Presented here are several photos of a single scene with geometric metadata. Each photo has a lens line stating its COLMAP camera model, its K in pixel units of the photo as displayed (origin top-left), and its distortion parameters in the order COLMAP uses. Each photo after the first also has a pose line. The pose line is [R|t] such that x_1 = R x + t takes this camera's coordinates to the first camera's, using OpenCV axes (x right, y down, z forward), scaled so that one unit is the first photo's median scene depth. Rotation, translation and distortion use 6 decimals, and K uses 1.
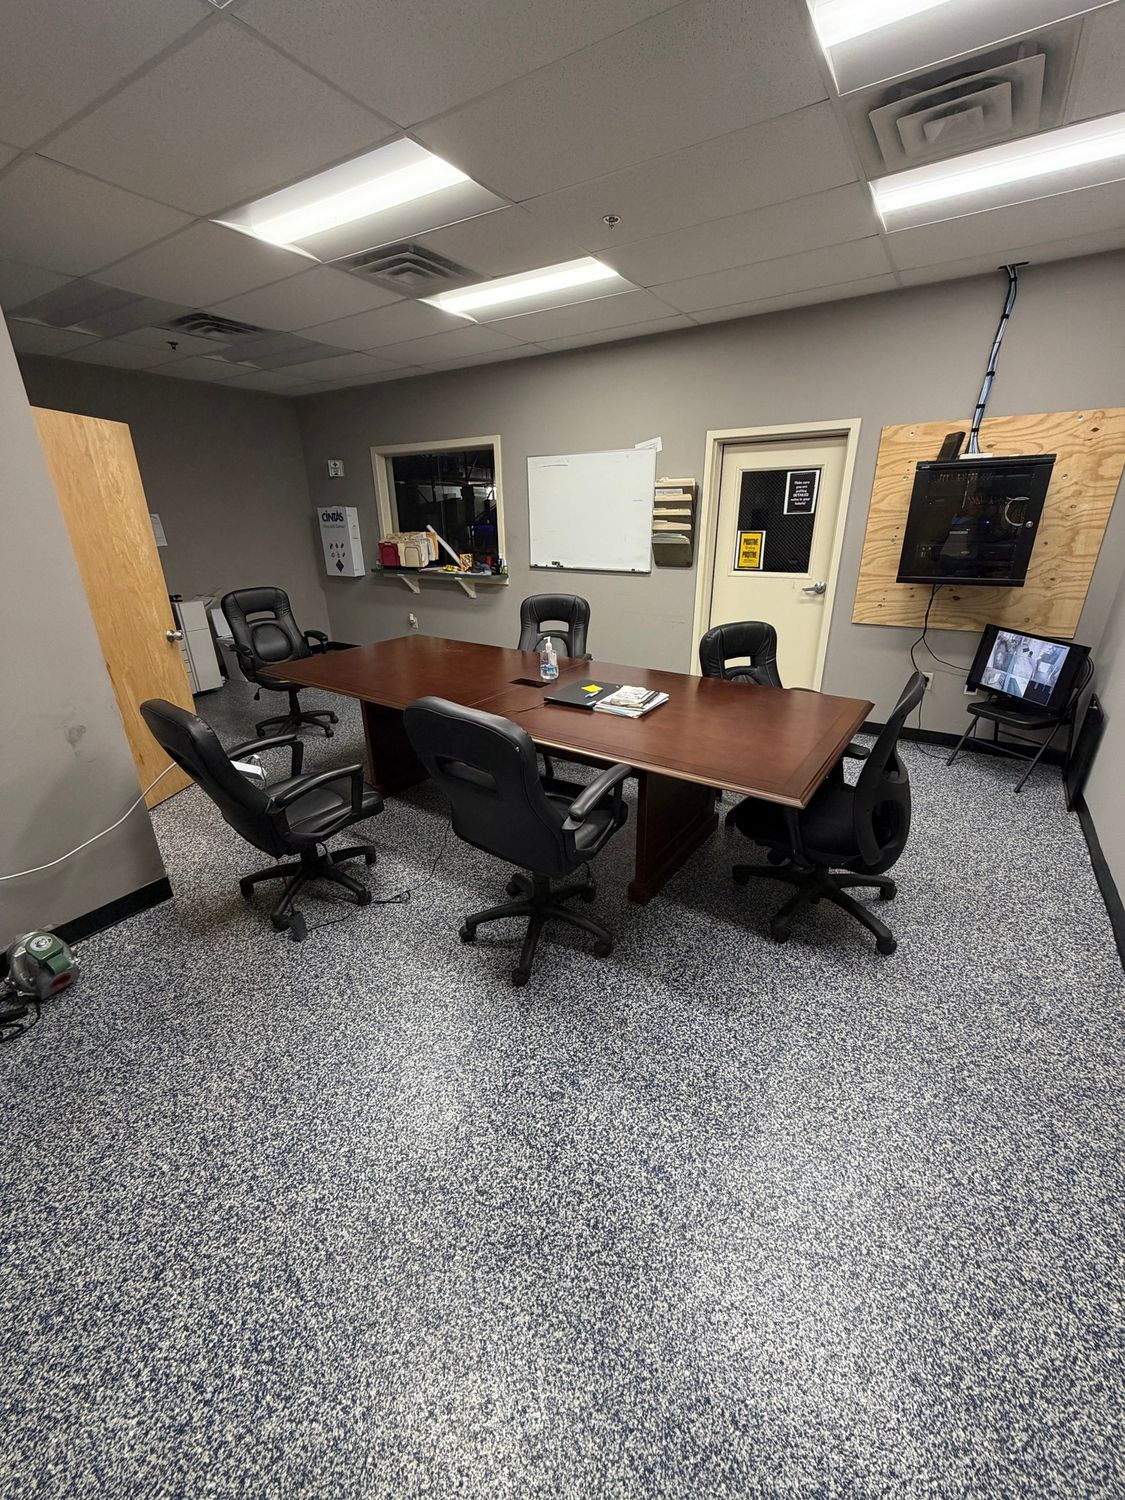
lens RADIAL K [[598.7, 0, 562.1], [0, 598.7, 750.8], [0, 0, 1]] dist [-0.000368, -0.000051]
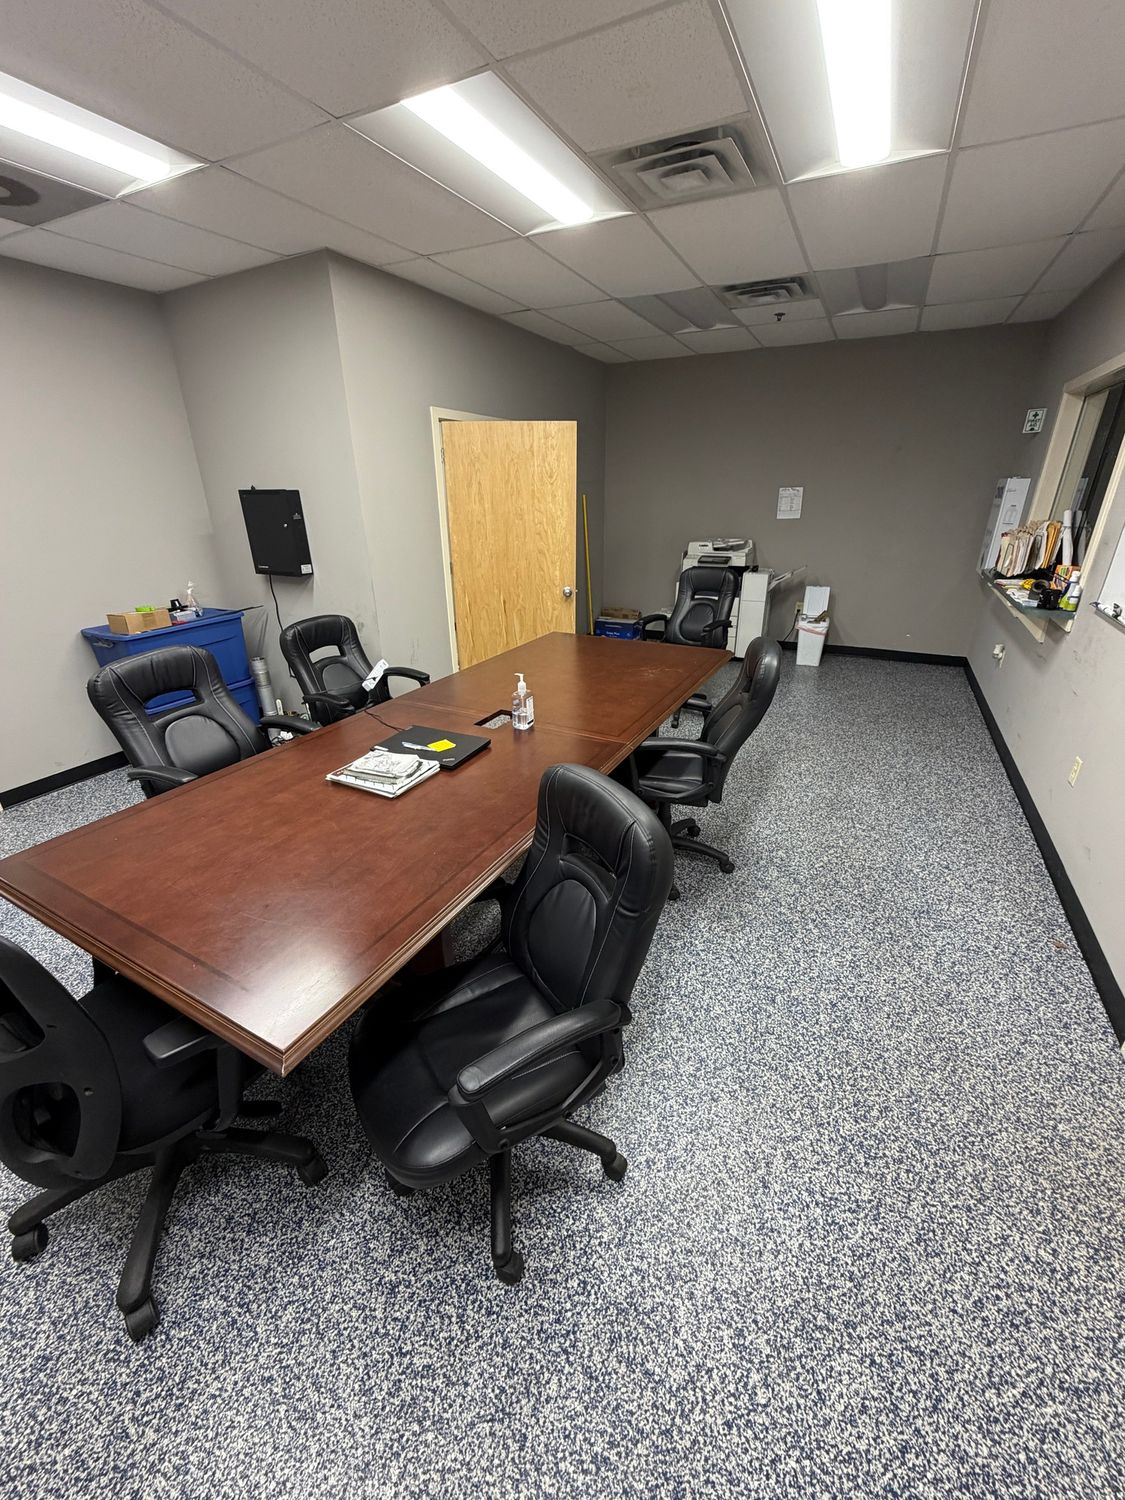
lens RADIAL K [[598.7, 0, 557.5], [0, 598.7, 745.7], [0, 0, 1]] dist [-0.000368, -0.000051]
pose [[0.101817, 0.405077, -0.908596, 0.698786], [-0.357189, 0.867323, 0.346650, -0.388035], [0.928466, 0.289245, 0.232997, 0.893970]]
